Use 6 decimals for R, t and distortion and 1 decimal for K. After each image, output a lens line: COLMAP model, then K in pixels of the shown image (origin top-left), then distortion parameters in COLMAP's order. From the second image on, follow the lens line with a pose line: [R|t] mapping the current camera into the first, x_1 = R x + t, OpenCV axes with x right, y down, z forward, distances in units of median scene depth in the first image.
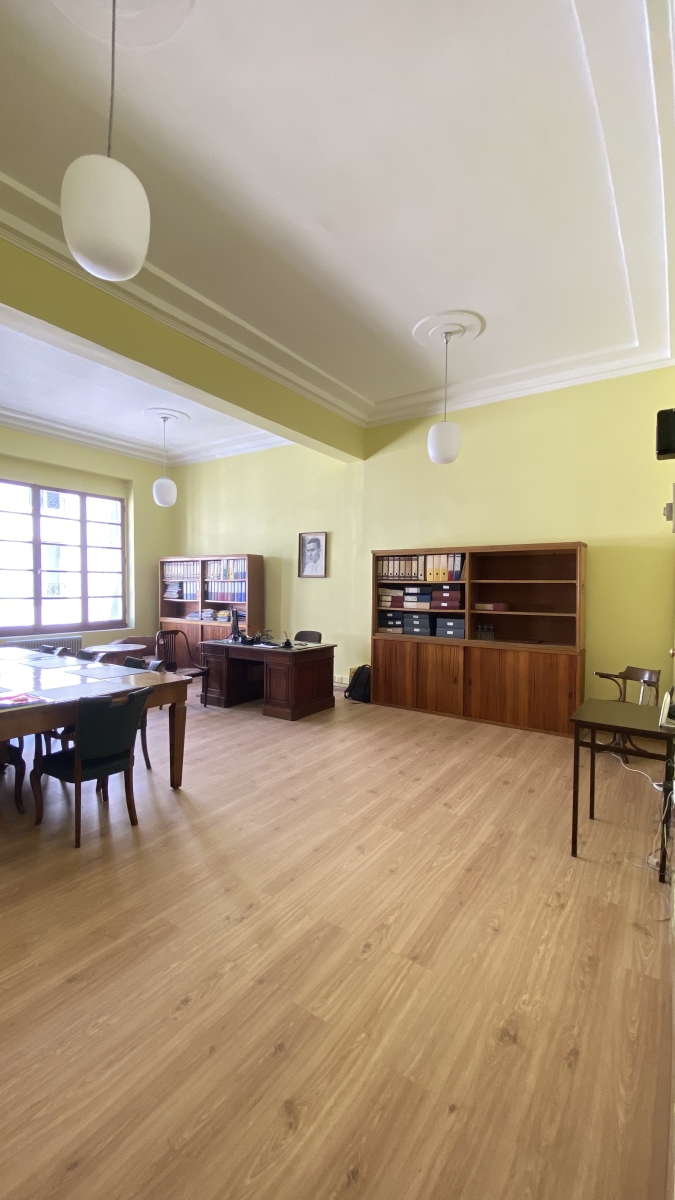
lens RADIAL K [[482.9, 0, 335.8], [0, 482.9, 598.0], [0, 0, 1]] dist [-0.027880, -0.000520]
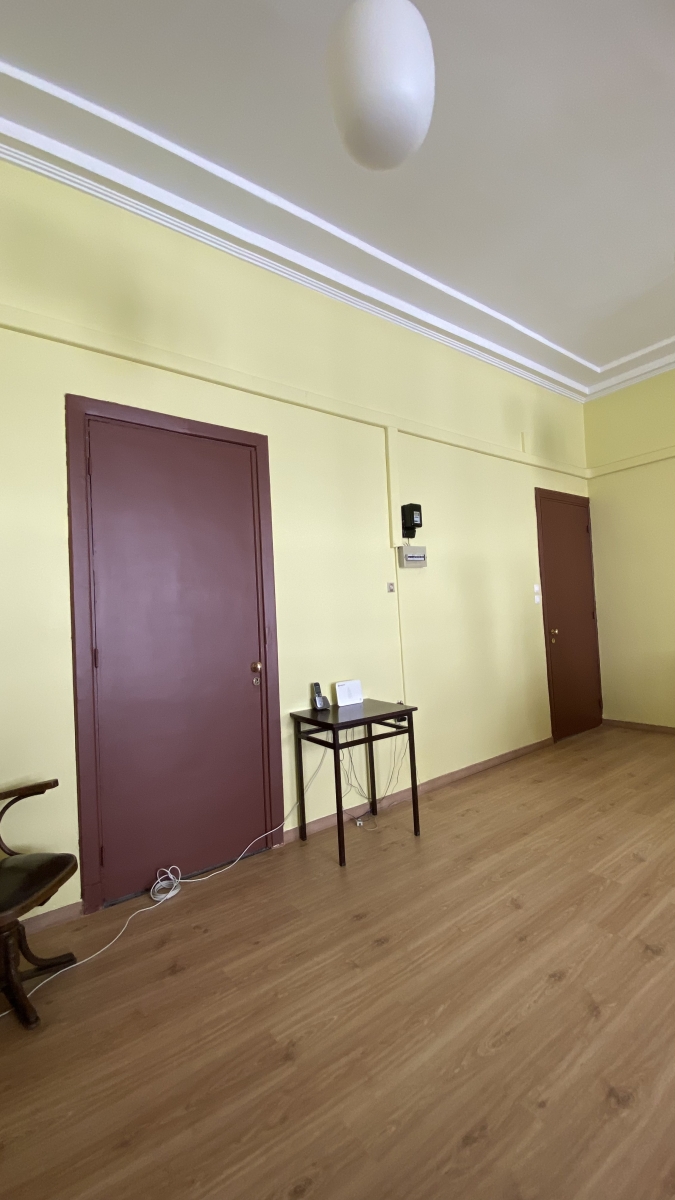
lens RADIAL K [[482.9, 0, 337.4], [0, 482.9, 599.1], [0, 0, 1]] dist [-0.027880, -0.000520]
pose [[-0.942332, 0.058428, 0.329541, 0.231357], [0.056158, 0.998287, -0.016414, 0.003741], [-0.329936, 0.003039, -0.943998, 1.754108]]
